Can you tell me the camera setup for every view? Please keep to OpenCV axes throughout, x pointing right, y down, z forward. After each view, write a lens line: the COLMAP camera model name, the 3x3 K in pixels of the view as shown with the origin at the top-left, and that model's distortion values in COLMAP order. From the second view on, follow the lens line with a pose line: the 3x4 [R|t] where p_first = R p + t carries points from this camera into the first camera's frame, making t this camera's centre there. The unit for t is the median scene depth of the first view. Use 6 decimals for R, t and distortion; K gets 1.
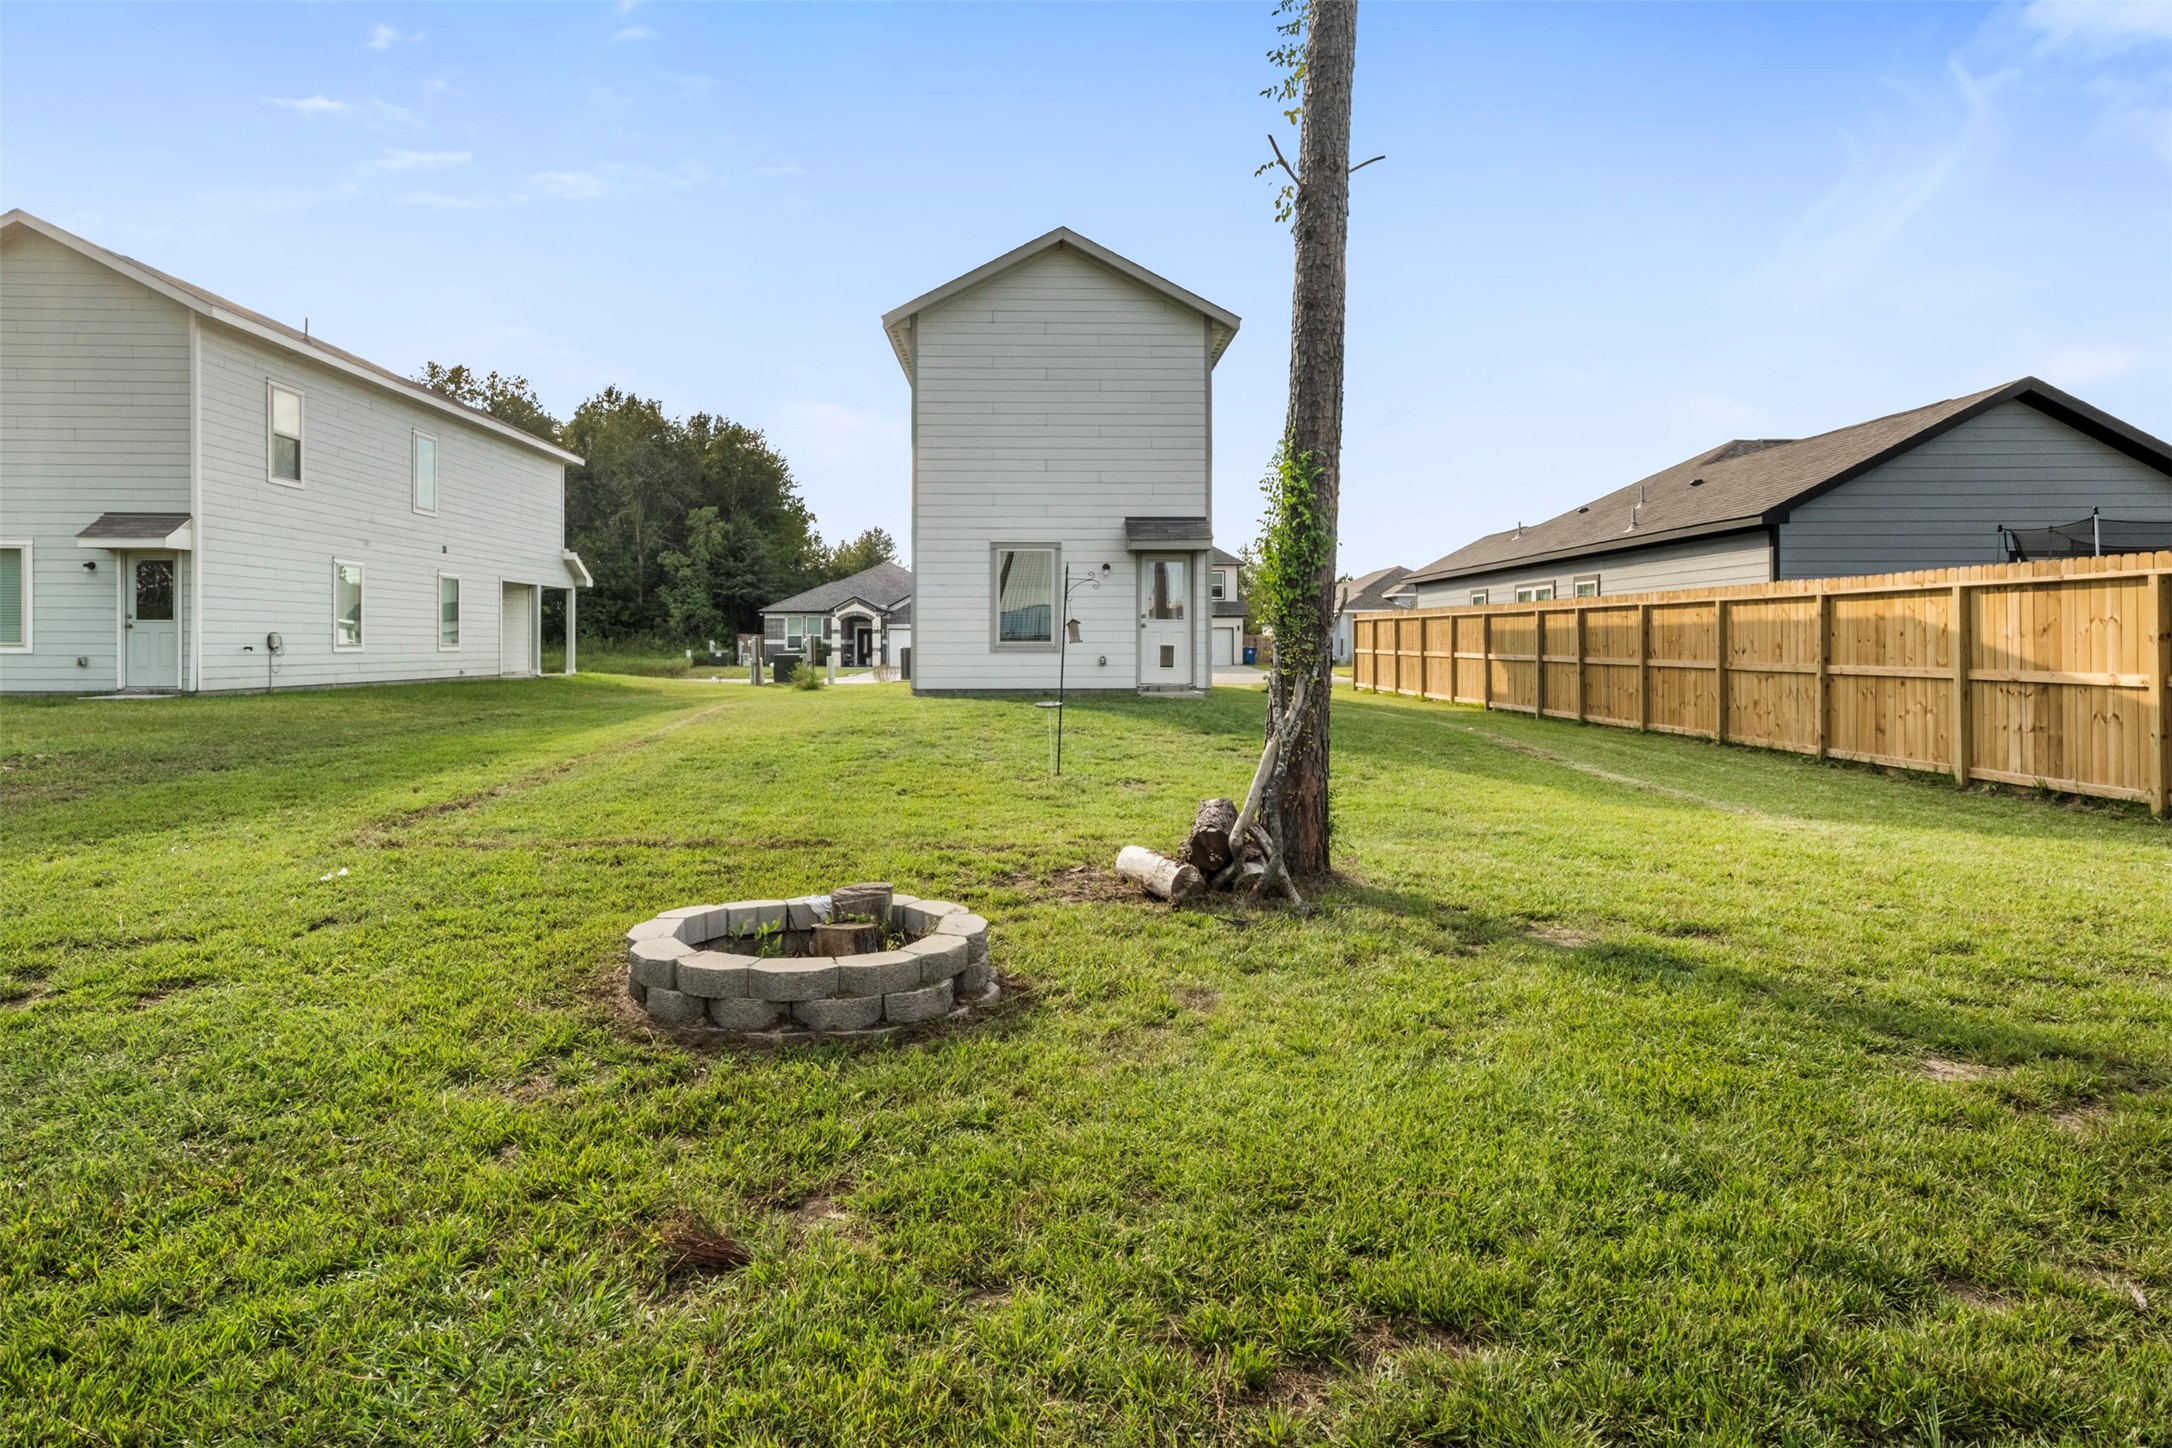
lens RADIAL K [[1362.8, 0, 1045.1], [0, 1362.8, 652.7], [0, 0, 1]] dist [0.010877, 0.002542]
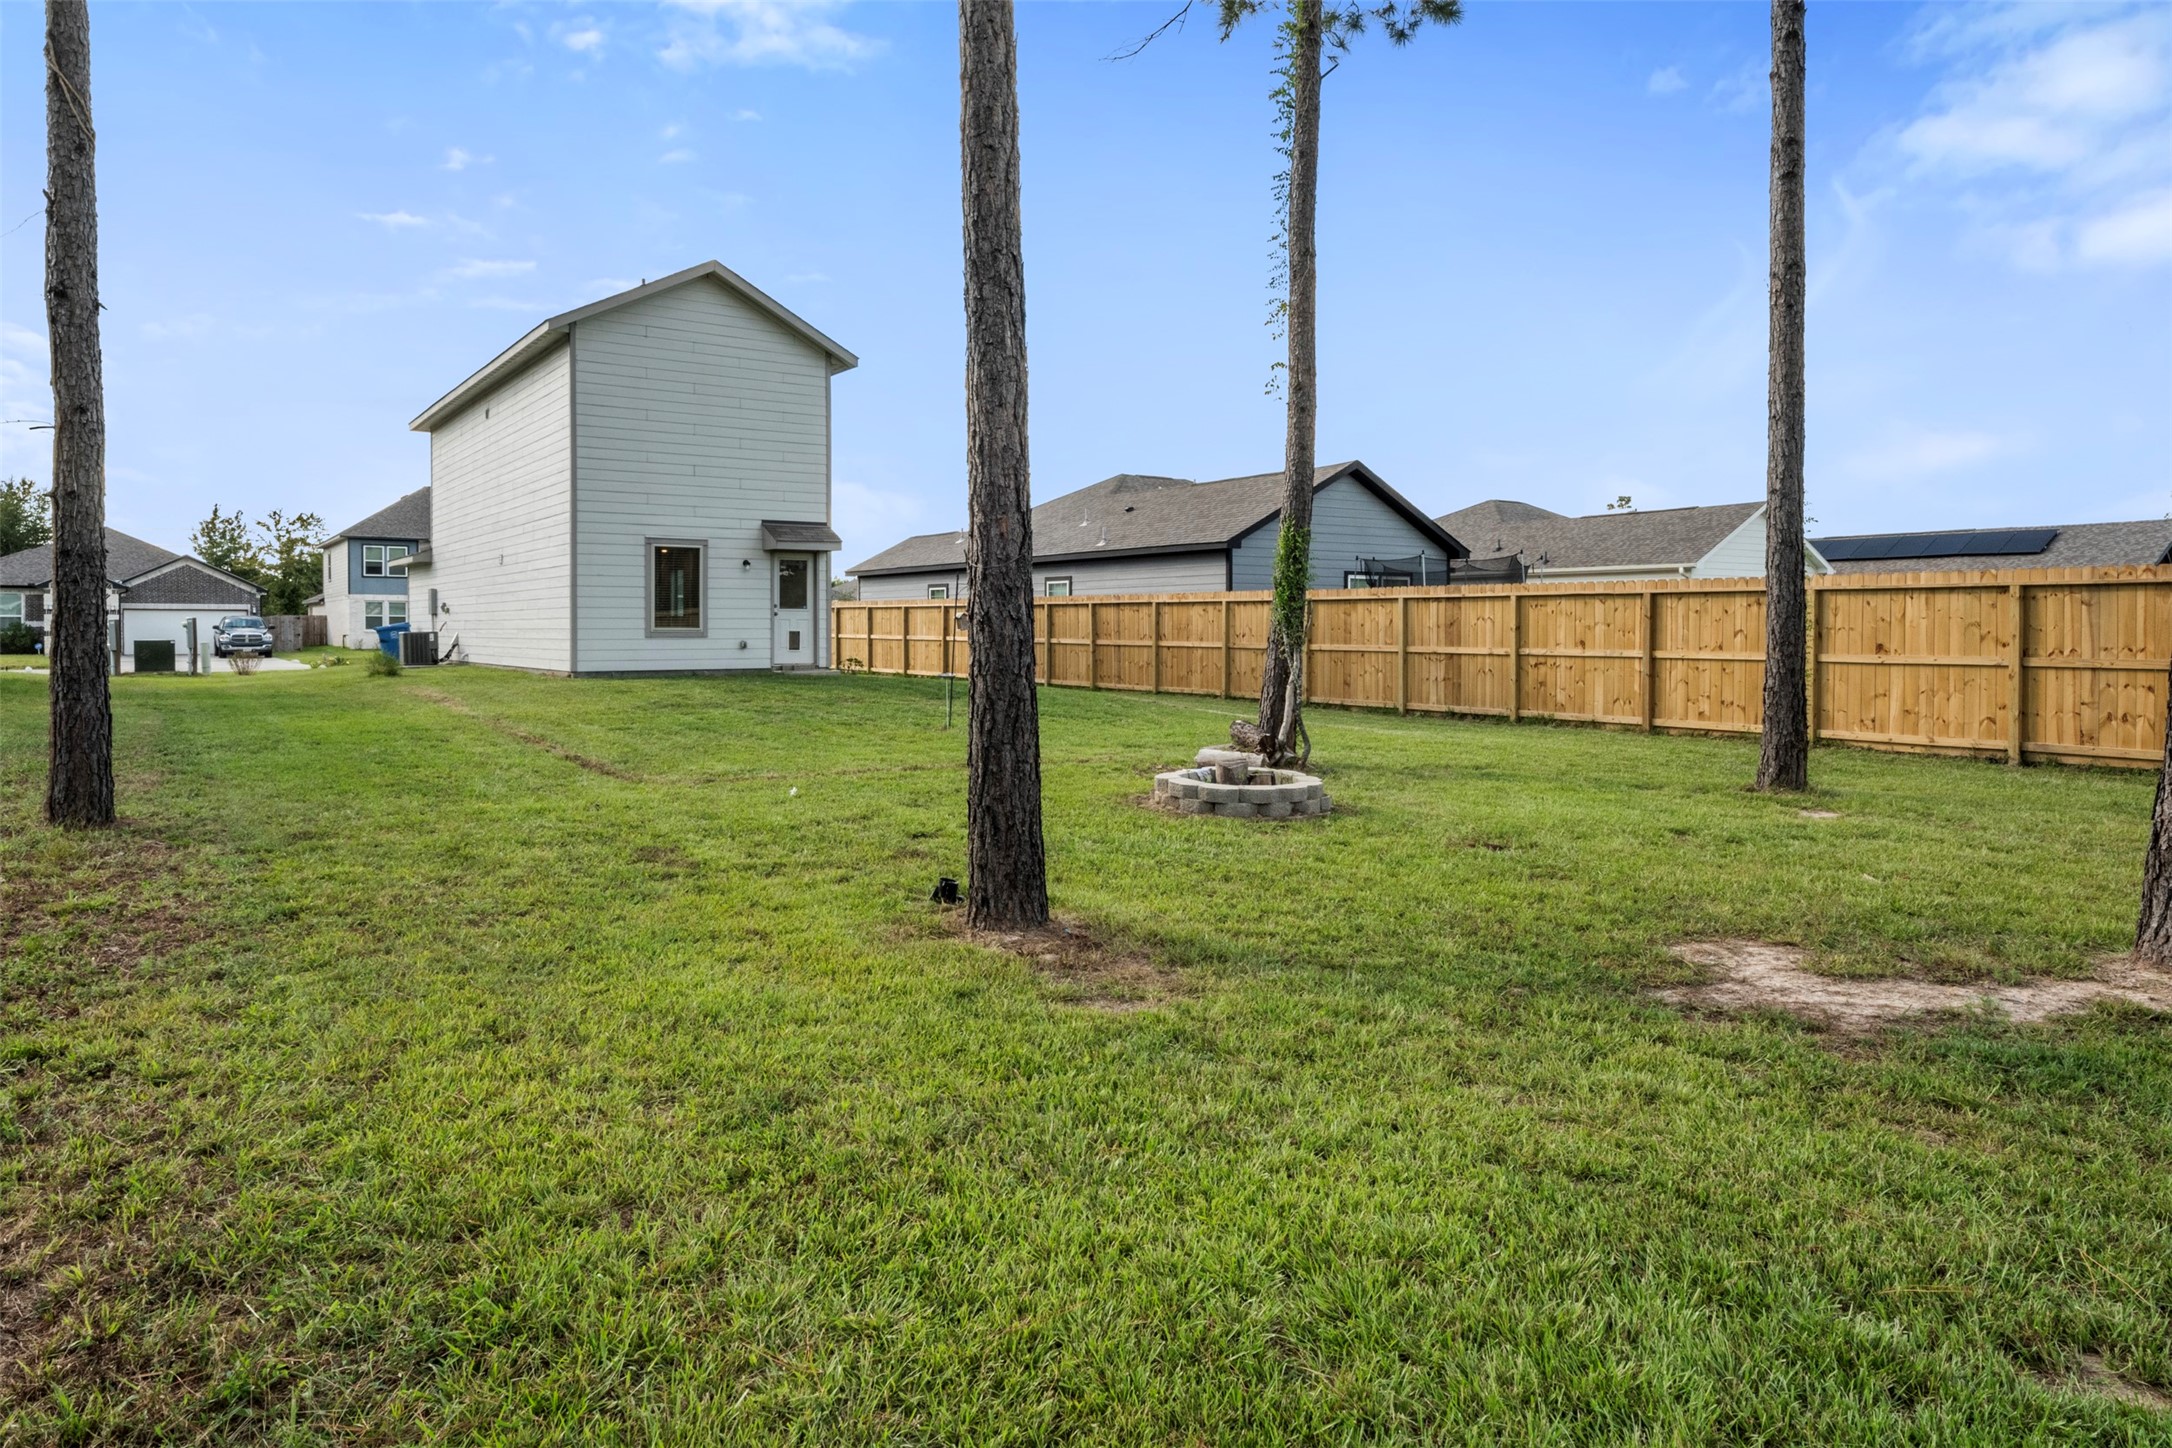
lens RADIAL K [[1368.5, 0, 1095.4], [0, 1368.5, 708.7], [0, 0, 1]] dist [-0.009010, -0.005812]
pose [[0.833346, -0.030979, 0.551882, -0.397023], [0.001720, 0.998569, 0.053457, -0.001456], [-0.552748, -0.043599, 0.832207, -0.144652]]
